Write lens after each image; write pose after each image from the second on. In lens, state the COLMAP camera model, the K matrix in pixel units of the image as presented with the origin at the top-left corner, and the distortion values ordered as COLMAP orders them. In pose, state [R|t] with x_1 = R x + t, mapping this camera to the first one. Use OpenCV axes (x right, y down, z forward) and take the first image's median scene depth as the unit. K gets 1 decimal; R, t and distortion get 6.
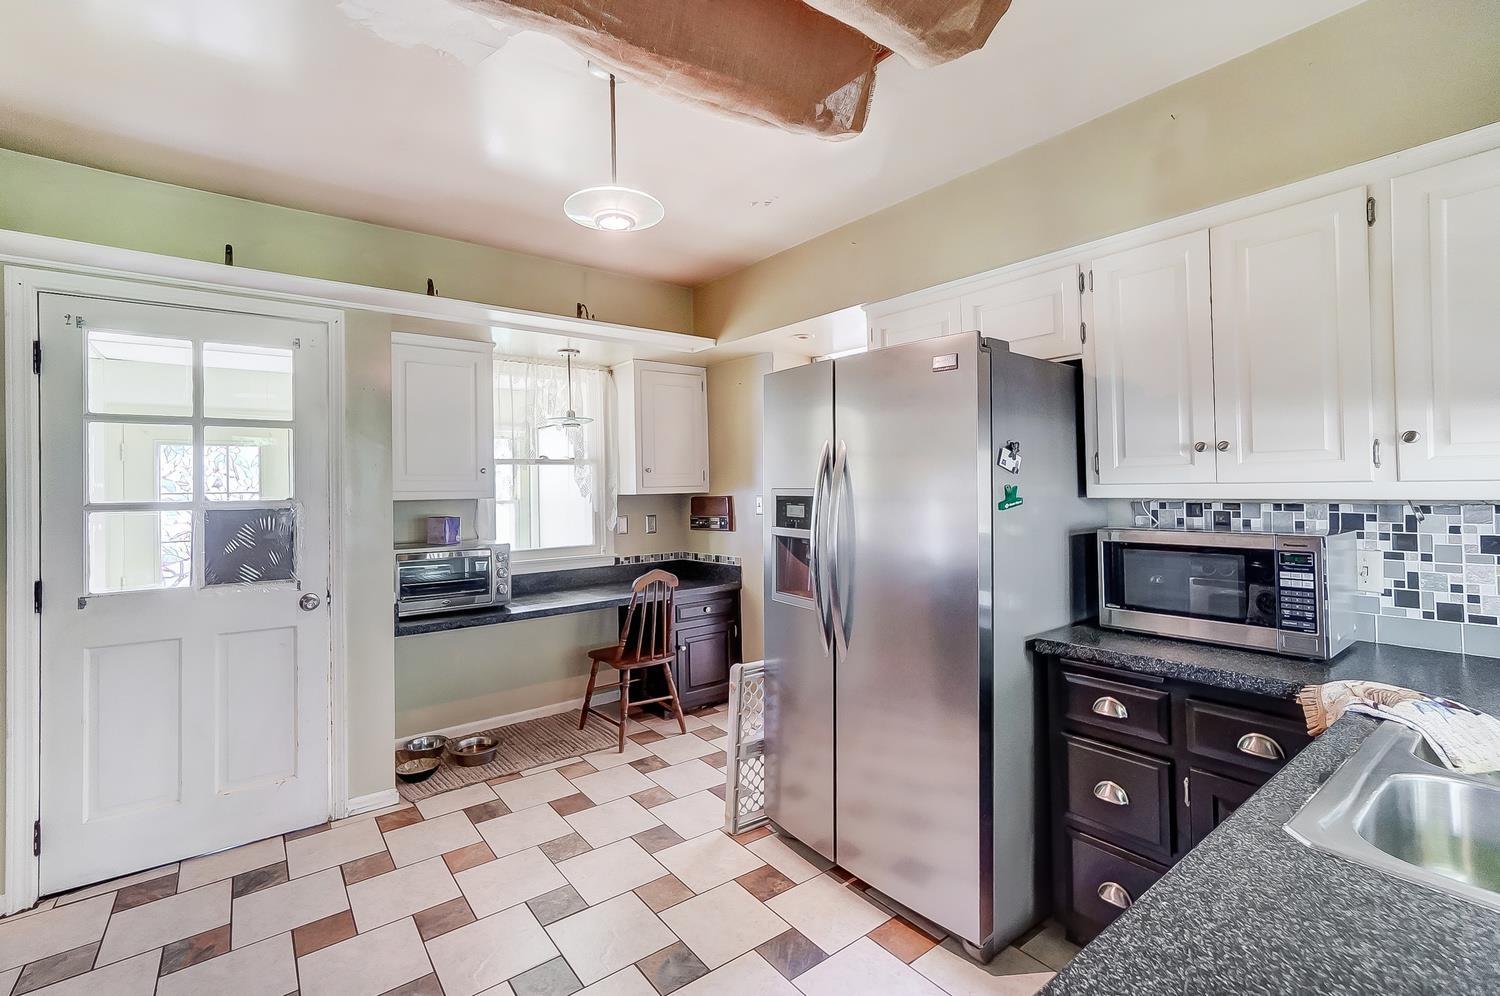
lens RADIAL K [[666.3, 0, 735.6], [0, 666.3, 481.8], [0, 0, 1]] dist [-0.006877, 0.004272]
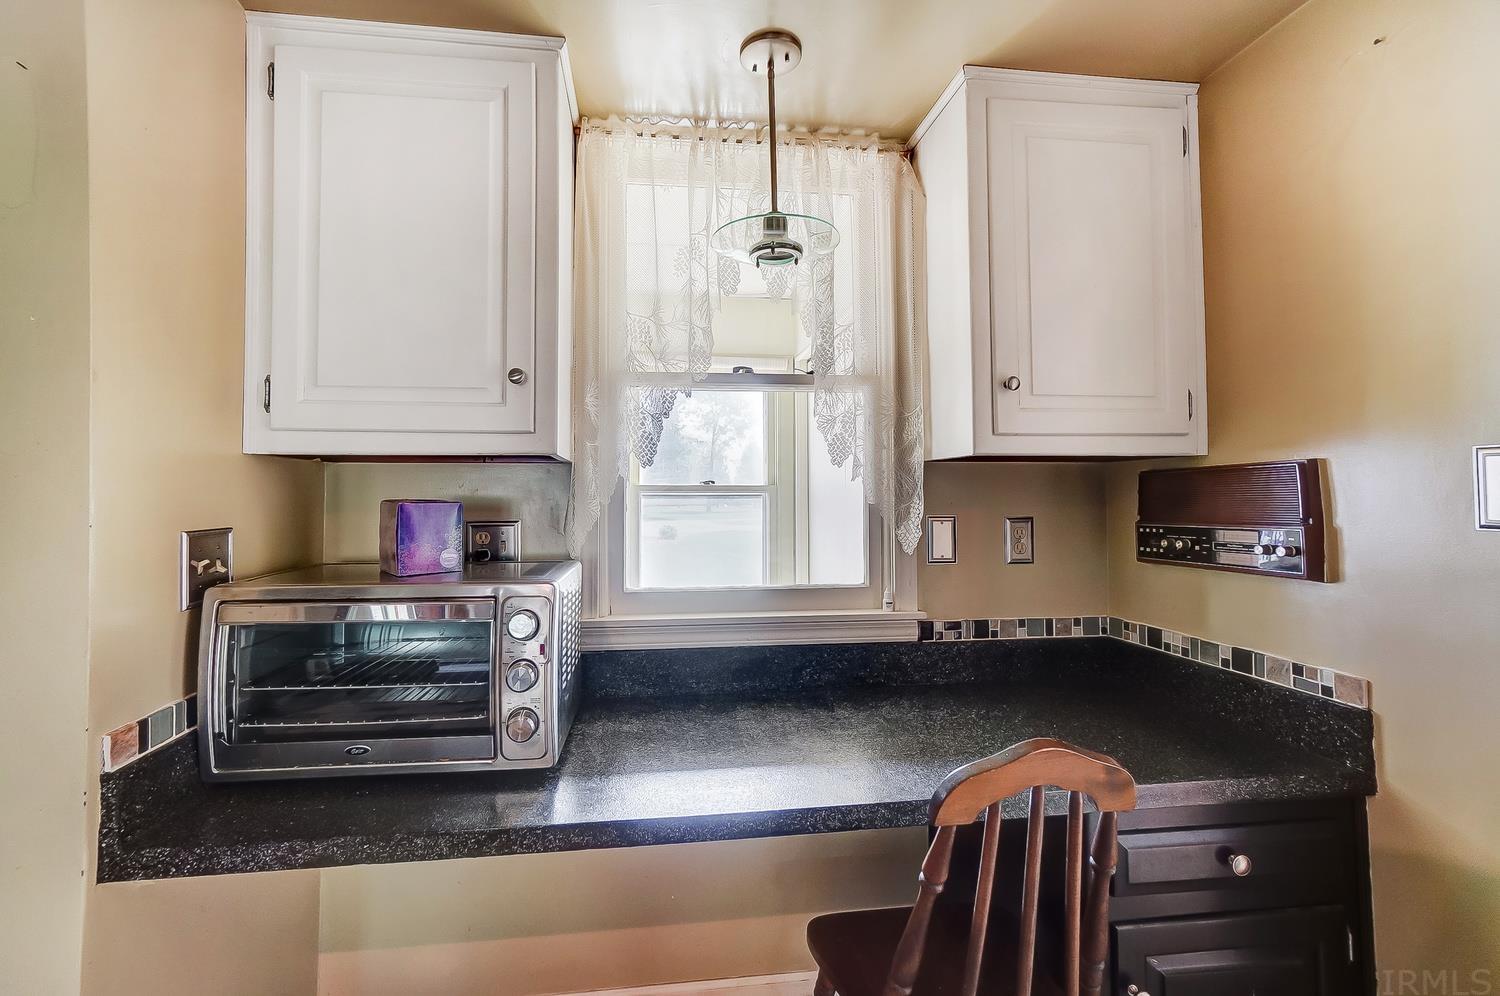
lens RADIAL K [[666.3, 0, 735.4], [0, 666.3, 473.4], [0, 0, 1]] dist [-0.006877, 0.004272]
pose [[0.859817, -0.001634, -0.510600, -0.074270], [-0.008670, 0.999804, -0.017798, 0.034308], [0.510529, 0.019729, 0.859634, 0.608490]]
